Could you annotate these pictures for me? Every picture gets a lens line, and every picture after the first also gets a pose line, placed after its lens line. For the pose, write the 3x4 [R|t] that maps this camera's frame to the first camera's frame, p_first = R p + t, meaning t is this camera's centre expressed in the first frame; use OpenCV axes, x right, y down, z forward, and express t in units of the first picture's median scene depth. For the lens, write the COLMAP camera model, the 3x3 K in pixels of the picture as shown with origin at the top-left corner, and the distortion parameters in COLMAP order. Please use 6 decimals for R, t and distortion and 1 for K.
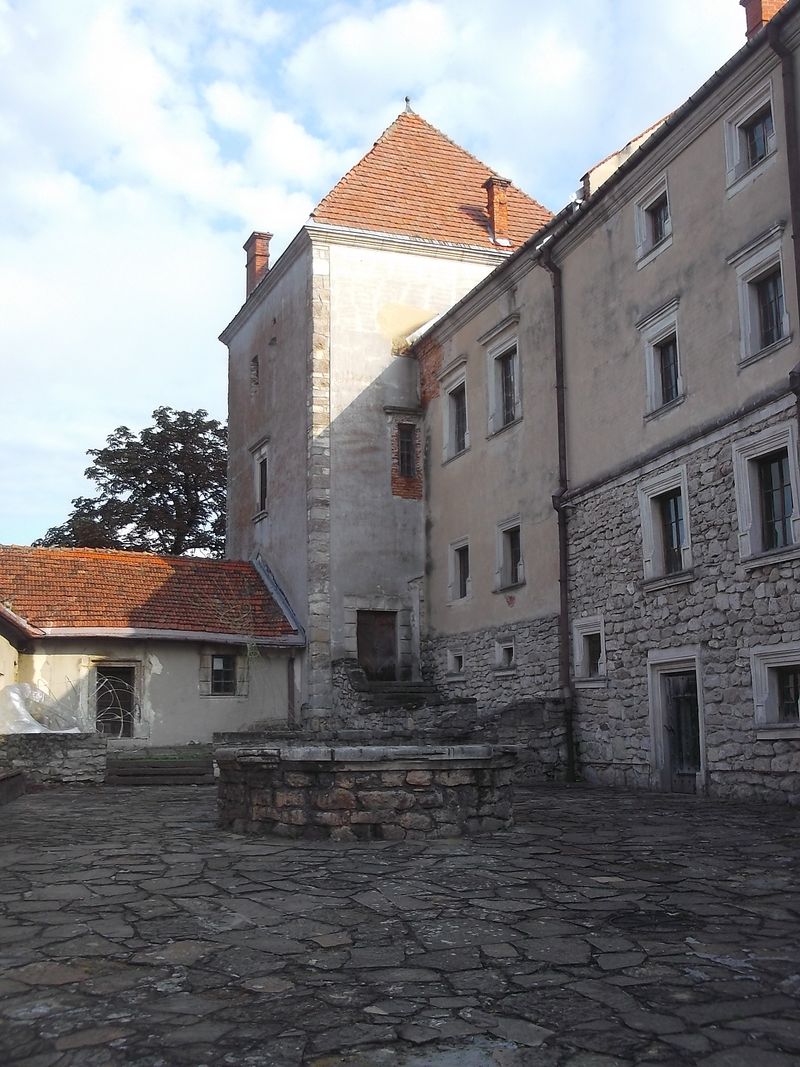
lens RADIAL K [[1240.0, 0, 400.0], [0, 1240.0, 533.5], [0, 0, 1]] dist [-0.061047, 0.280161]
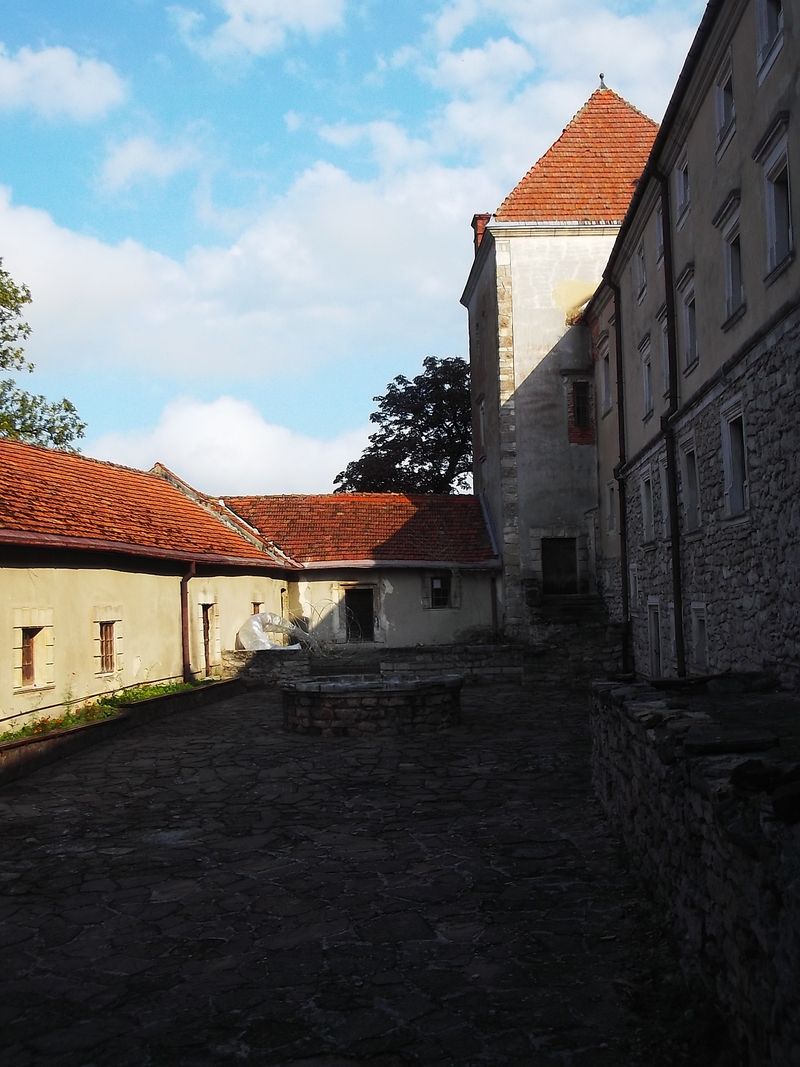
lens RADIAL K [[1240.0, 0, 400.0], [0, 1240.0, 533.5], [0, 0, 1]] dist [-0.061047, 0.280161]
pose [[0.944050, -0.032387, -0.328209, 0.237109], [0.068696, 0.992649, 0.099643, -0.076271], [0.322569, -0.116615, 0.939335, -0.215419]]
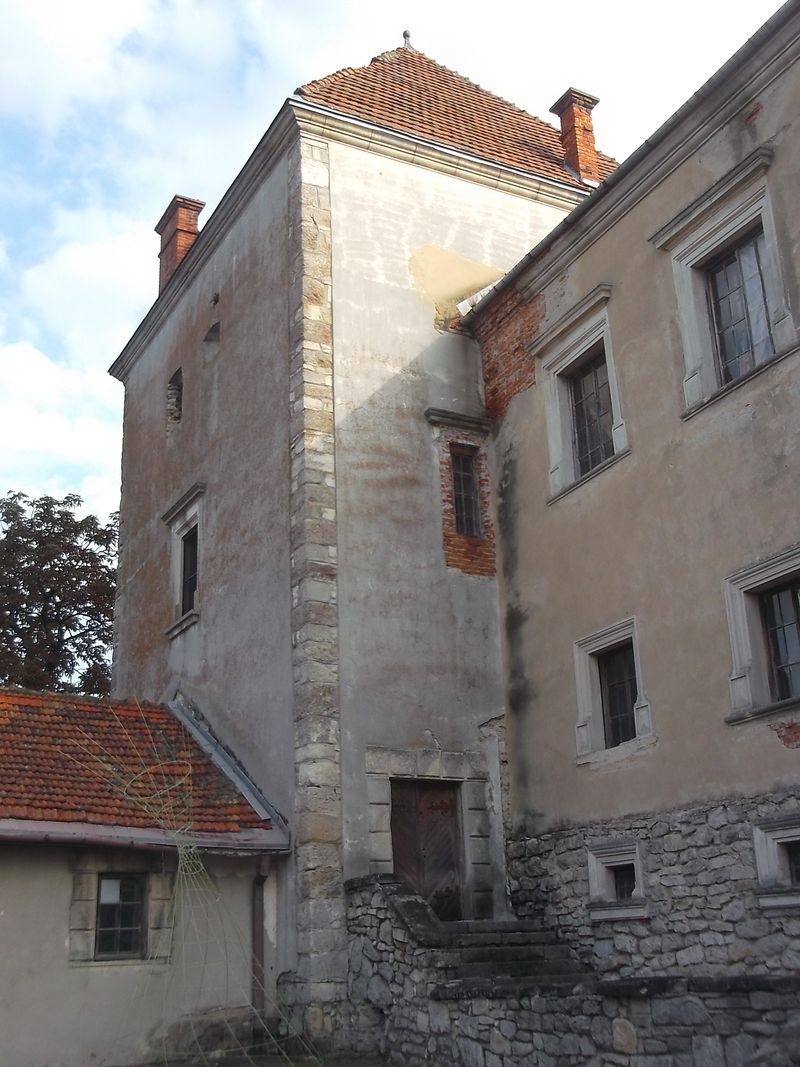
lens RADIAL K [[1240.0, 0, 400.0], [0, 1240.0, 533.5], [0, 0, 1]] dist [-0.061047, 0.280161]
pose [[0.992883, 0.017560, 0.117796, -0.091310], [0.003743, 0.983980, -0.178237, 0.052646], [-0.119039, 0.177410, 0.976911, 0.474837]]
